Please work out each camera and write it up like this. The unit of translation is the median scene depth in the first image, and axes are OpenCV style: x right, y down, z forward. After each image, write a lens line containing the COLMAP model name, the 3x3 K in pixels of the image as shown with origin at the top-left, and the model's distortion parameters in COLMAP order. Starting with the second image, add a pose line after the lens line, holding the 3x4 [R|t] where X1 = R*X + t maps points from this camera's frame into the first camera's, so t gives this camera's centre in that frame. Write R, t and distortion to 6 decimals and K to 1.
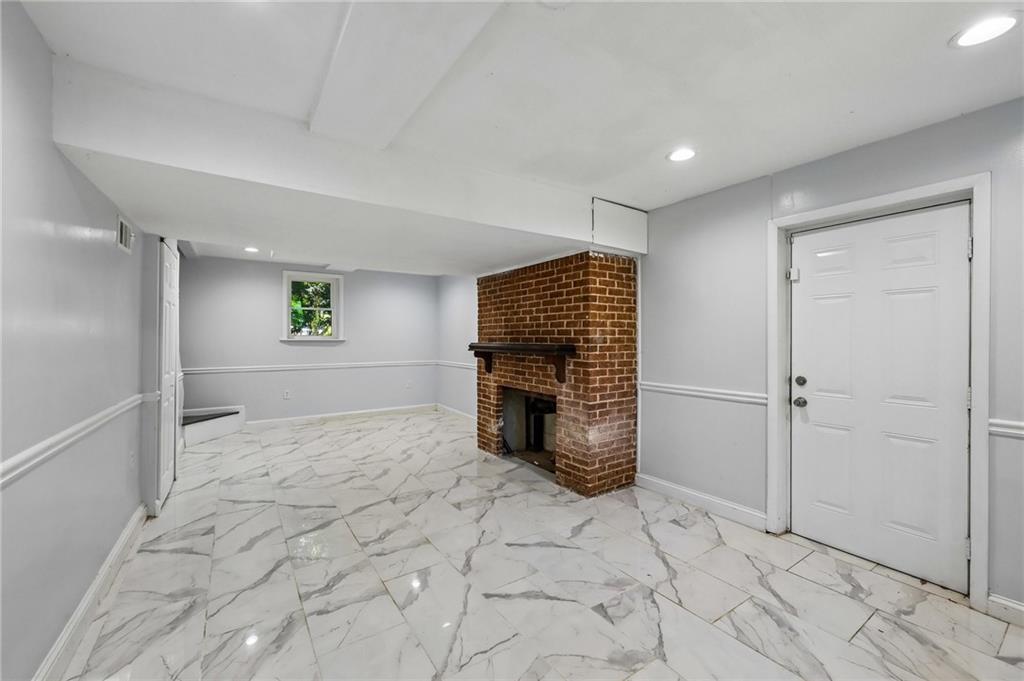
lens RADIAL K [[414.3, 0, 512.6], [0, 414.3, 338.1], [0, 0, 1]] dist [-0.005415, 0.000403]
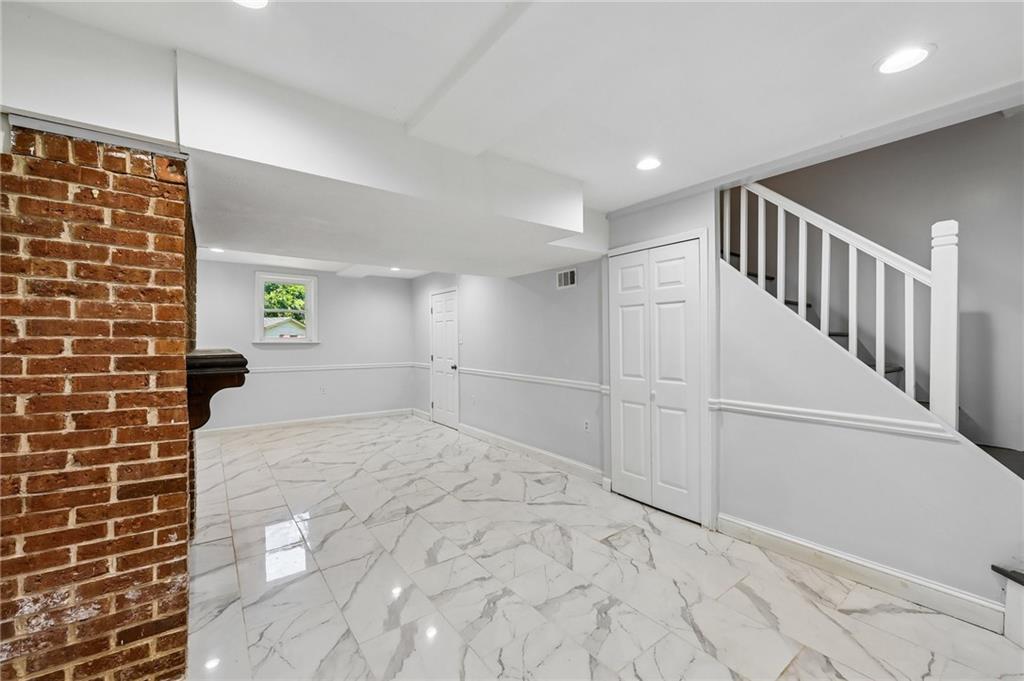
lens RADIAL K [[414.3, 0, 512.8], [0, 414.3, 324.9], [0, 0, 1]] dist [-0.005415, 0.000403]
pose [[-0.998826, -0.005523, -0.048136, -0.455372], [-0.003922, 0.999438, -0.033284, -0.007069], [0.048293, -0.033056, -0.998286, 1.884722]]
